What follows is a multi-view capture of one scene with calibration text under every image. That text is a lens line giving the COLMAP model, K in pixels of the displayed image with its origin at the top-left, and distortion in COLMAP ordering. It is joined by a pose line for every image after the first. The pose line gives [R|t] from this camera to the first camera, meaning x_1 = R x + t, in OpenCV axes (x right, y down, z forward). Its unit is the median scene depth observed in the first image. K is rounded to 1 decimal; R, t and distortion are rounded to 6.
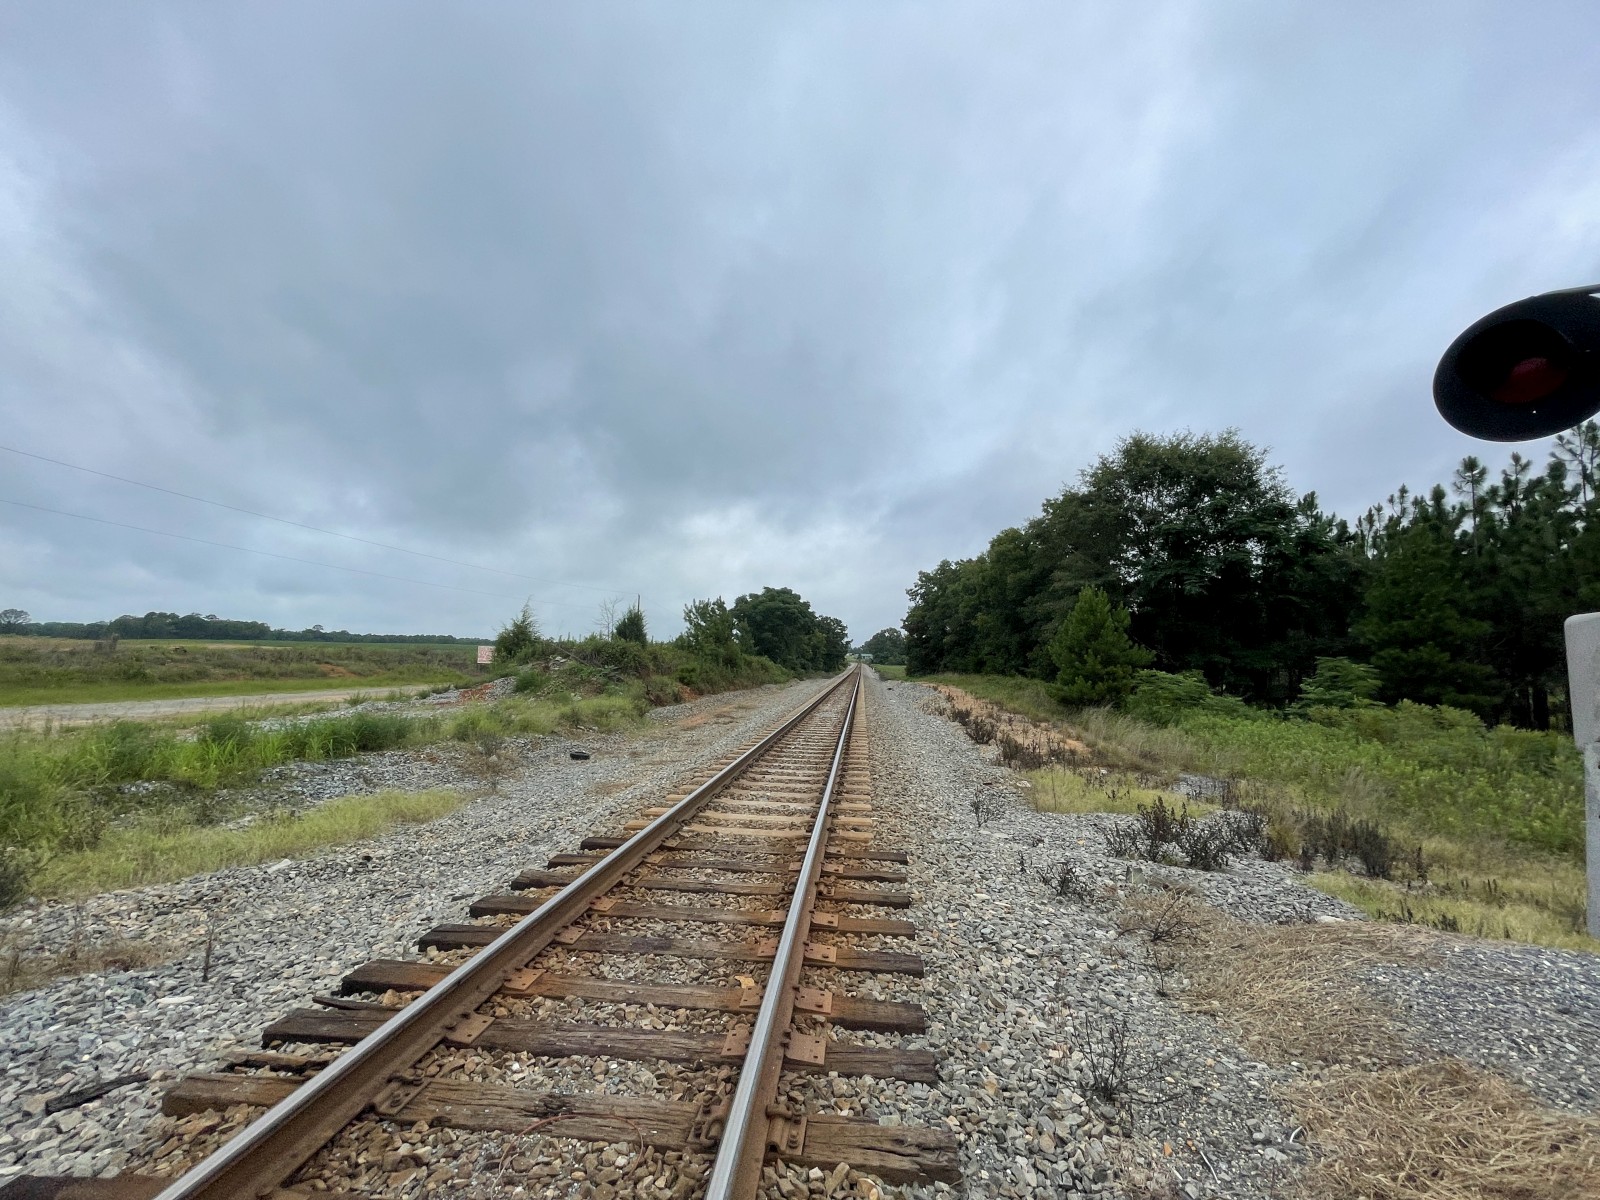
lens RADIAL K [[651.6, 0, 804.1], [0, 651.6, 604.7], [0, 0, 1]] dist [0.004269, 0.000297]
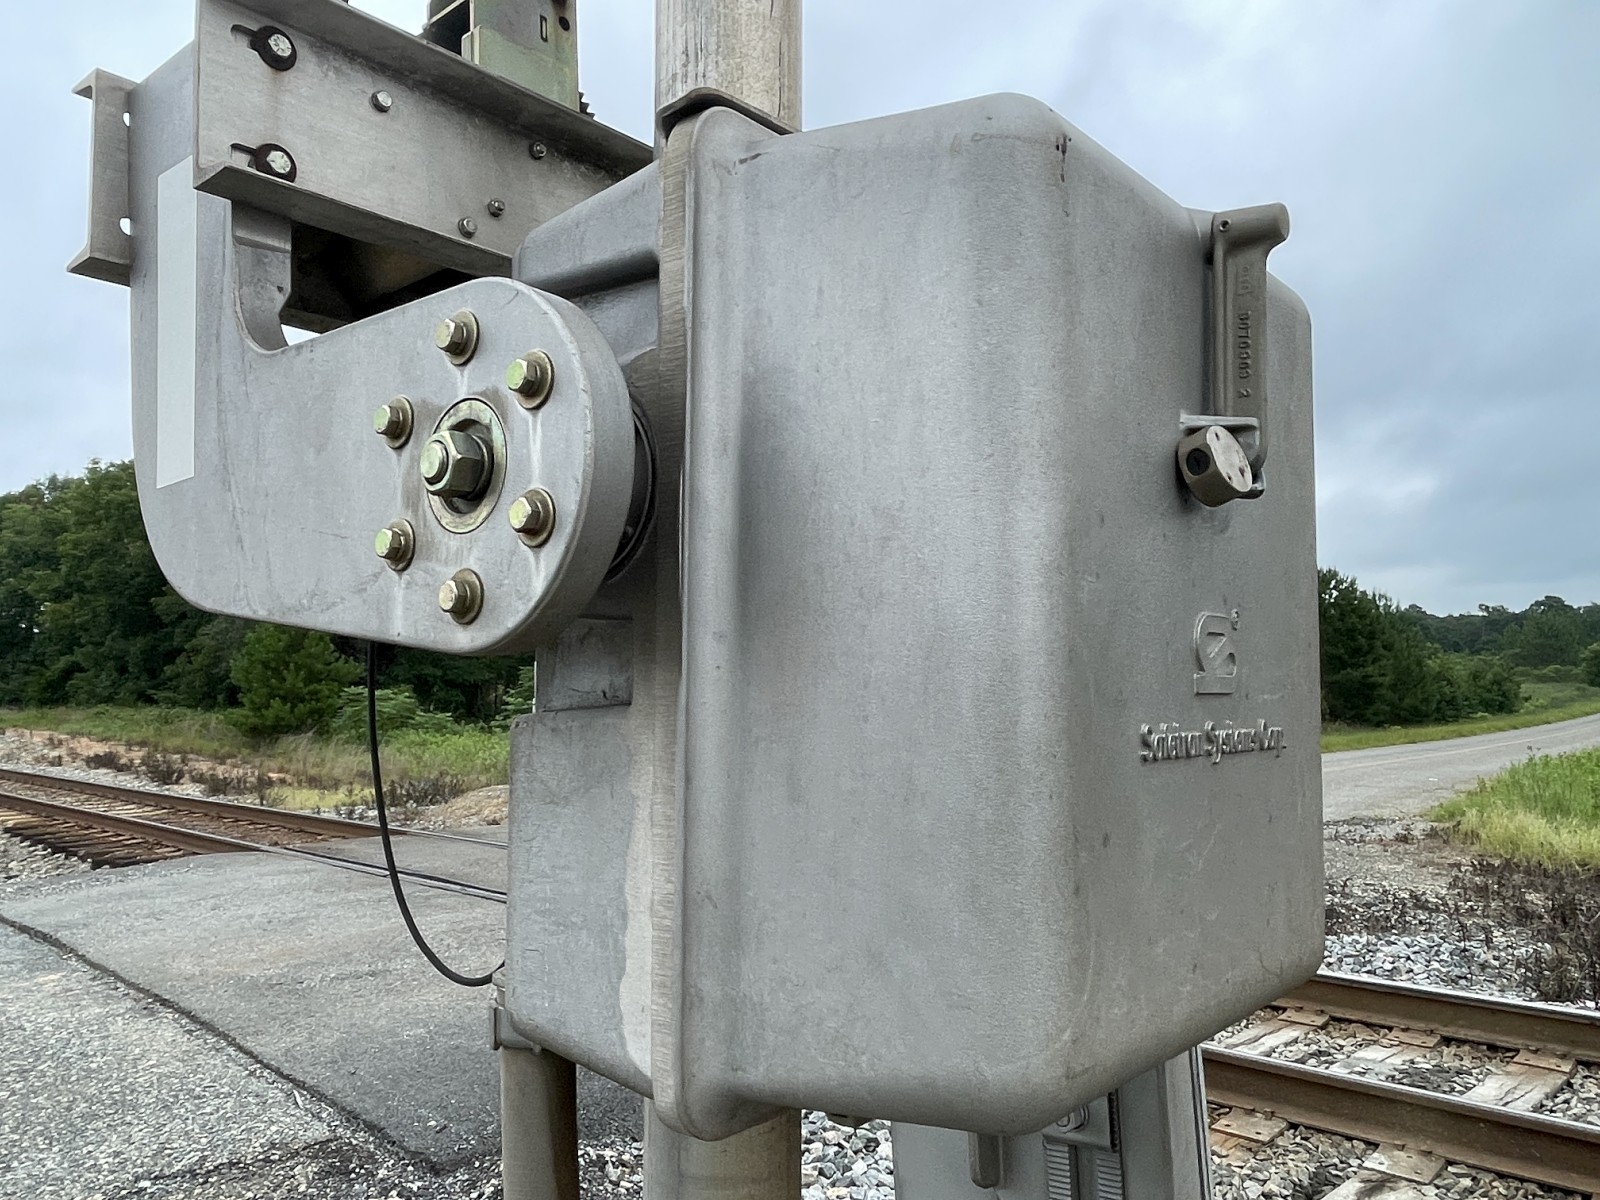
lens RADIAL K [[1208.4, 0, 796.5], [0, 1208.4, 630.1], [0, 0, 1]] dist [0.103123, -0.121897]
pose [[0.648872, 0.001473, 0.760896, -0.354262], [-0.039500, 0.998715, 0.031752, -0.053266], [-0.759872, -0.050658, 0.648096, -0.526742]]
